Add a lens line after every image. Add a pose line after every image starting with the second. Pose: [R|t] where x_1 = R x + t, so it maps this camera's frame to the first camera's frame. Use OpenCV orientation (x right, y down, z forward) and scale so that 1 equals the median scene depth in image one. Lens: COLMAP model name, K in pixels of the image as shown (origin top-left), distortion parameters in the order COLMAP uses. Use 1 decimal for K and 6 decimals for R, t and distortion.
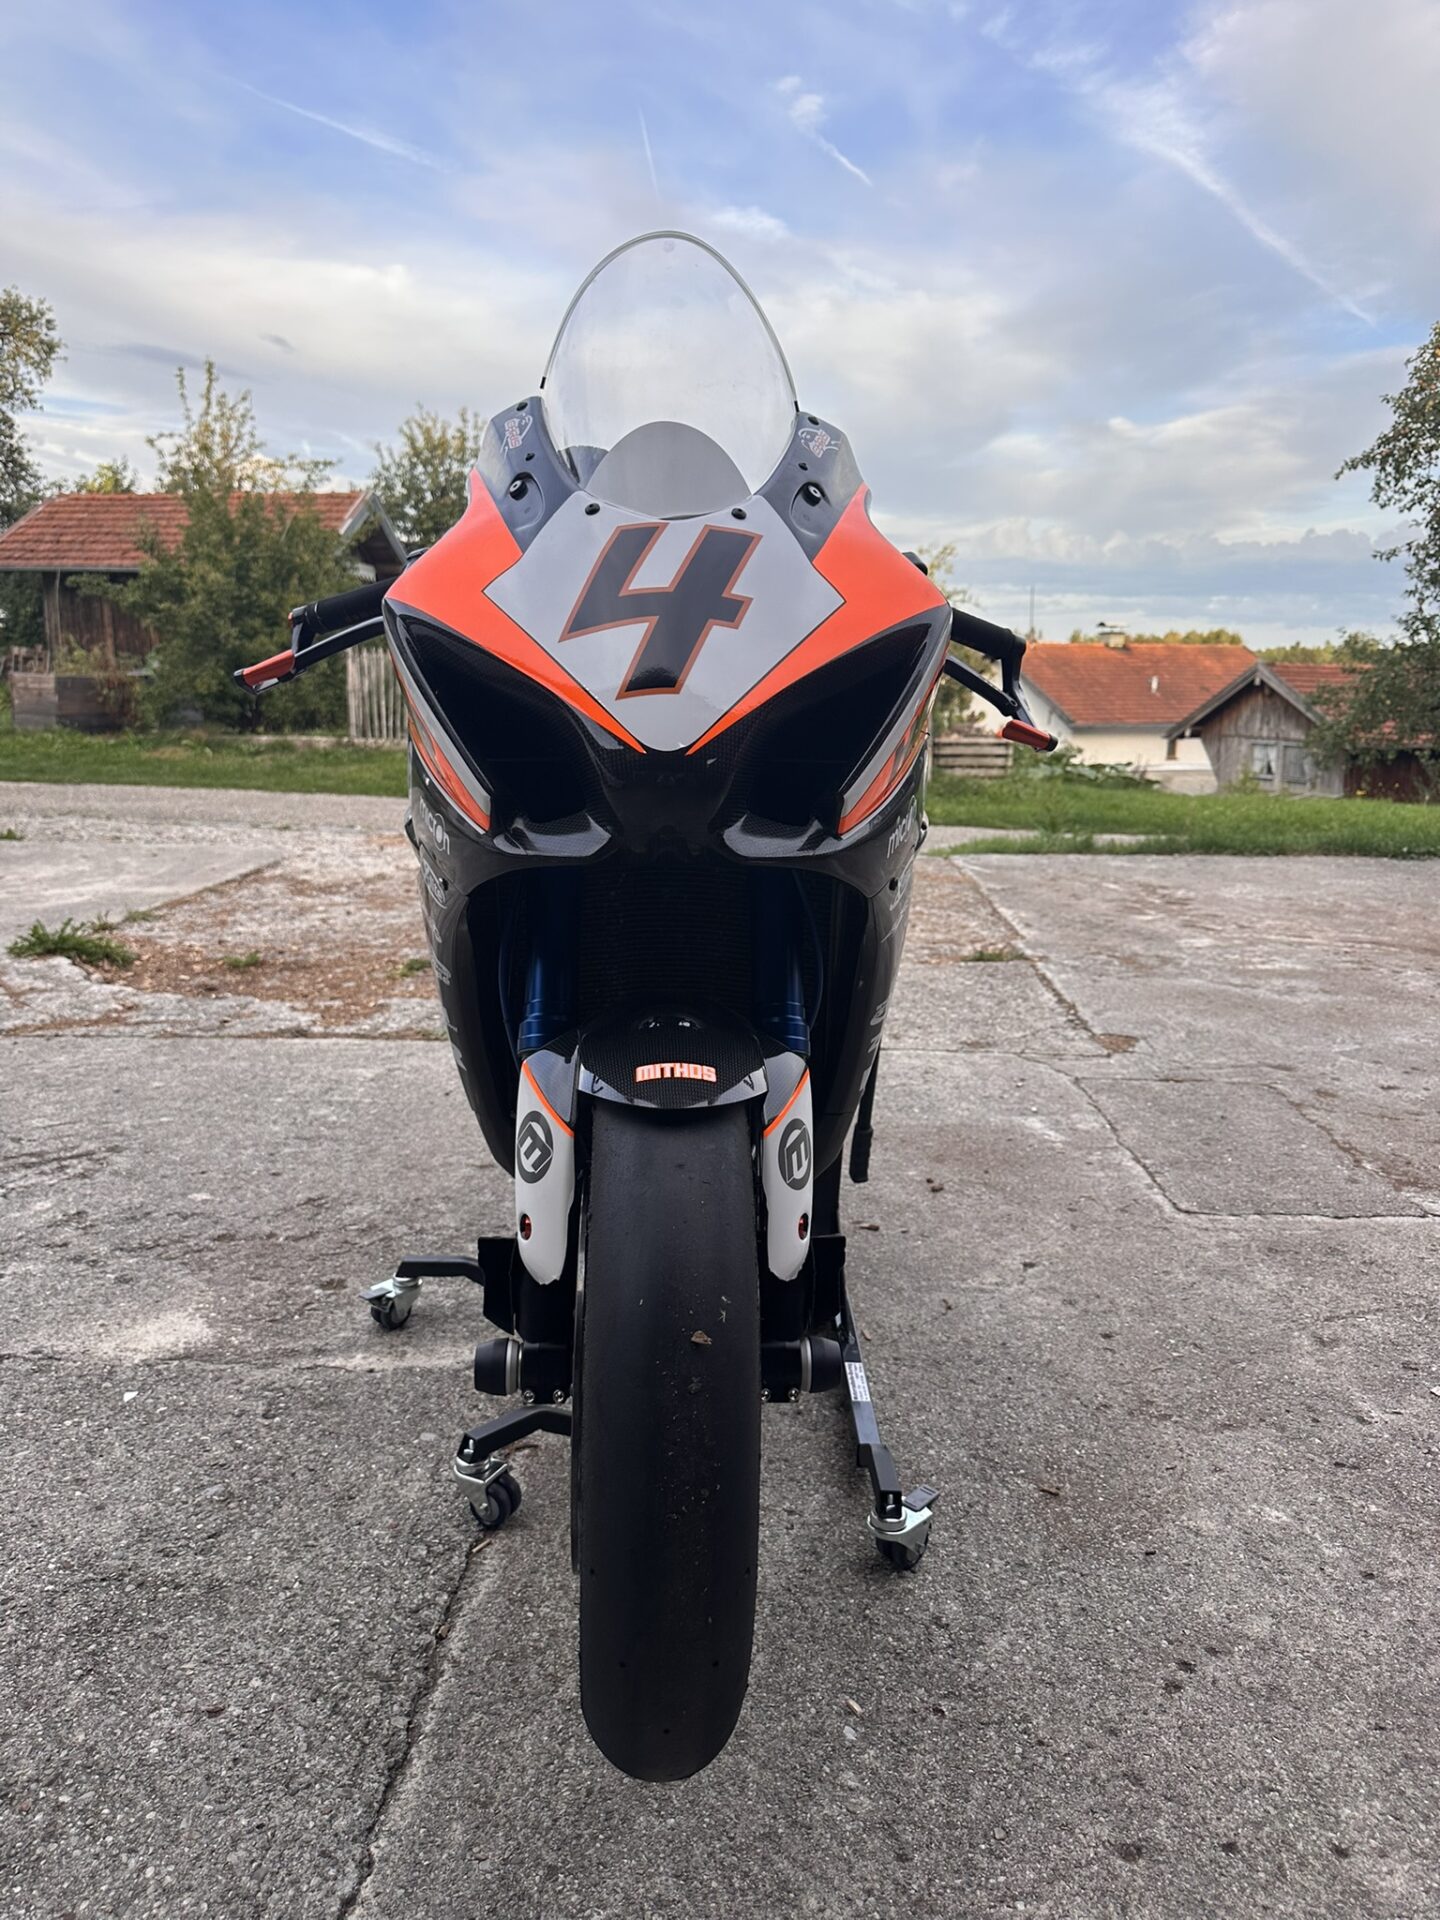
lens RADIAL K [[1339.5, 0, 718.9], [0, 1339.5, 972.3], [0, 0, 1]] dist [-0.007046, -0.002888]
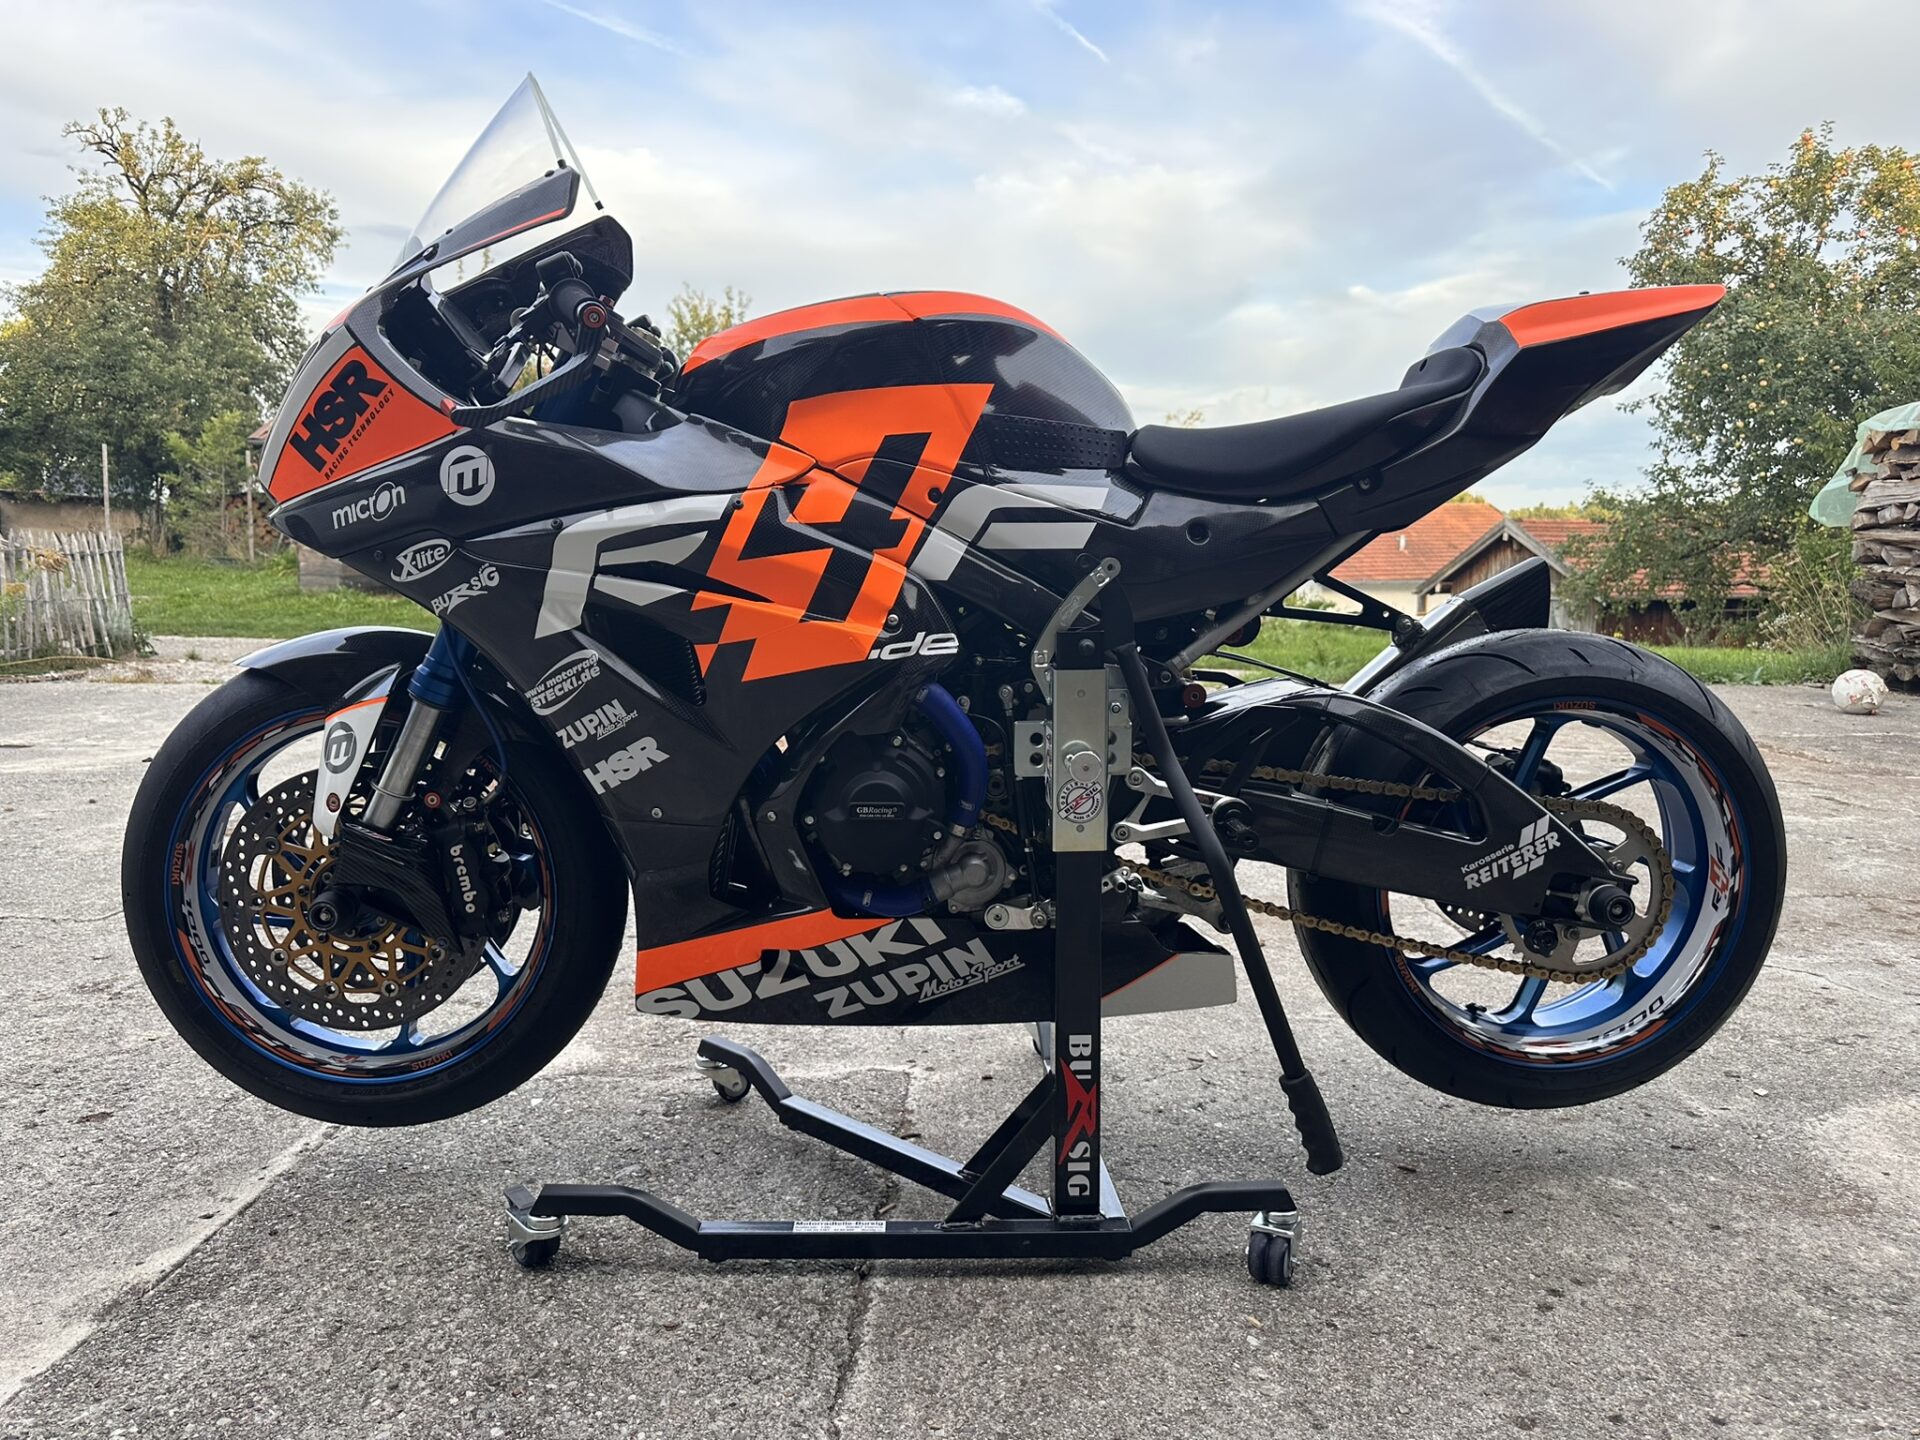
lens RADIAL K [[1325.9, 0, 960.0], [0, 1325.9, 720.0], [0, 0, 1]] dist [0.002152, -0.013771]
pose [[0.999822, -0.011391, -0.015044, -0.096179], [0.010156, 0.996762, -0.079760, 0.119179], [0.015904, 0.079593, 0.996701, -0.099544]]
